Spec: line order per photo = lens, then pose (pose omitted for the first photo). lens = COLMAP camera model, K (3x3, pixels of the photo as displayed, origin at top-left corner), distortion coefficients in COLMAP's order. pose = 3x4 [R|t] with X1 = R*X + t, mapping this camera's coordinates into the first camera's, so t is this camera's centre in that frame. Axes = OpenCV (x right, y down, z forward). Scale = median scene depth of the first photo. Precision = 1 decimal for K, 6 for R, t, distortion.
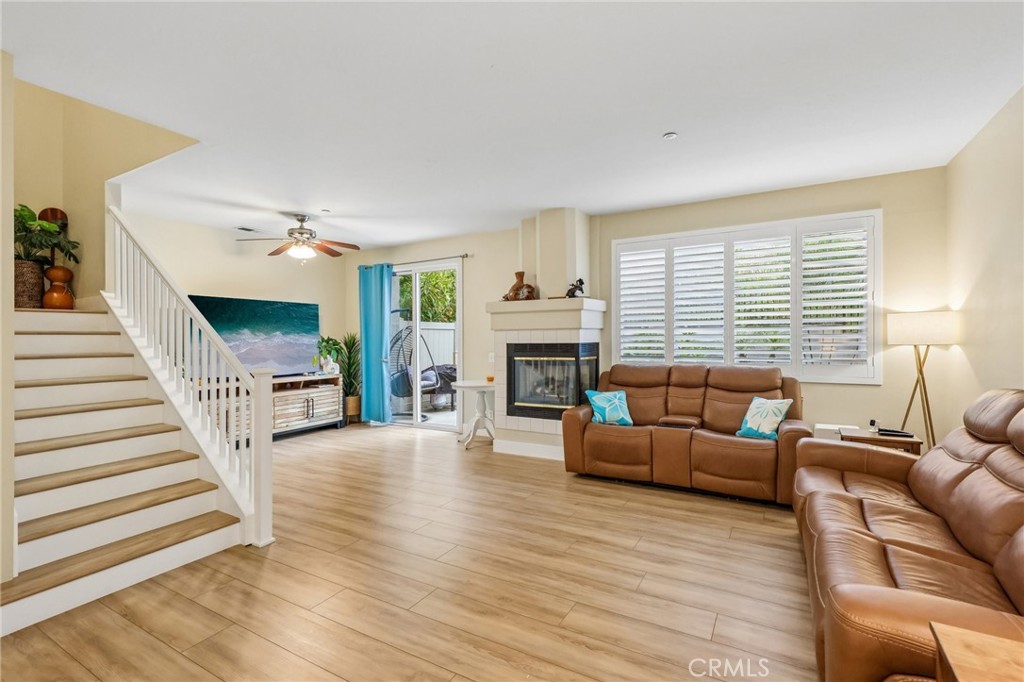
lens RADIAL K [[464.7, 0, 516.2], [0, 464.7, 338.6], [0, 0, 1]] dist [0.002929, 0.000011]
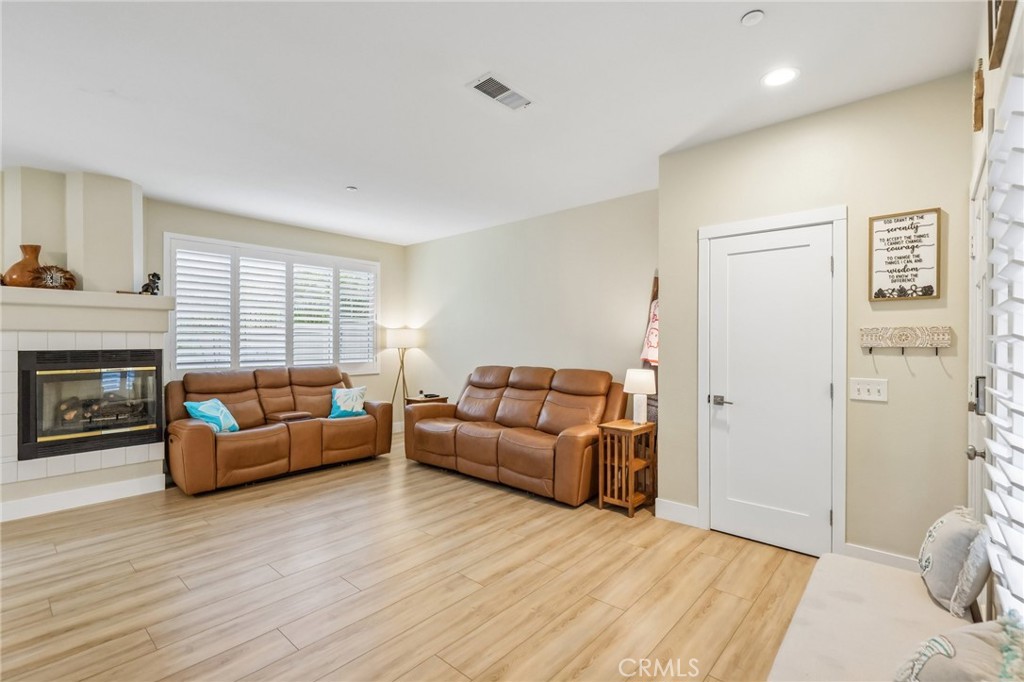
lens RADIAL K [[464.7, 0, 516.2], [0, 464.7, 338.6], [0, 0, 1]] dist [0.002929, 0.000011]
pose [[0.197005, 0.013639, 0.980308, -0.438027], [0.000056, 0.999903, -0.013922, 0.001699], [-0.980403, 0.002797, 0.196985, 0.150159]]
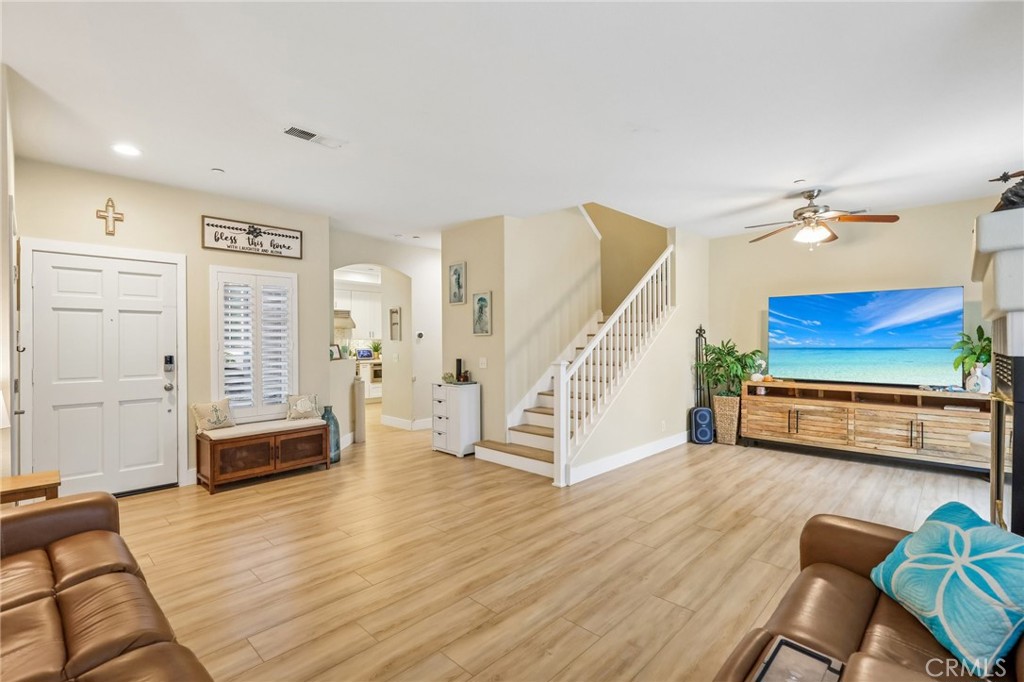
lens RADIAL K [[460.6, 0, 514.6], [0, 460.6, 341.4], [0, 0, 1]] dist [-0.000900, -0.000103]
pose [[-0.240905, 0.010775, -0.970489, 0.393814], [0.005121, 0.999939, 0.009831, -0.004324], [0.970535, -0.002601, -0.240946, 0.570541]]
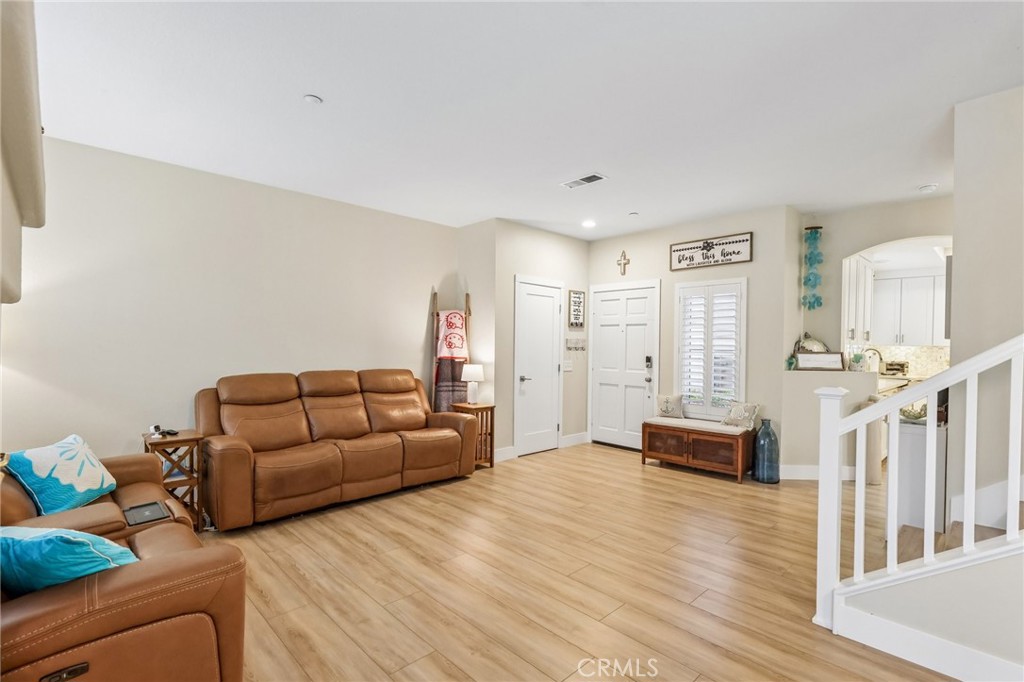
lens RADIAL K [[474.8, 0, 522.0], [0, 474.8, 346.7], [0, 0, 1]] dist [0.000972, -0.000045]
pose [[-0.964127, -0.003470, 0.265418, -0.130211], [-0.002652, 0.999991, 0.003440, -0.000569], [-0.265427, 0.002613, -0.964127, 0.879646]]
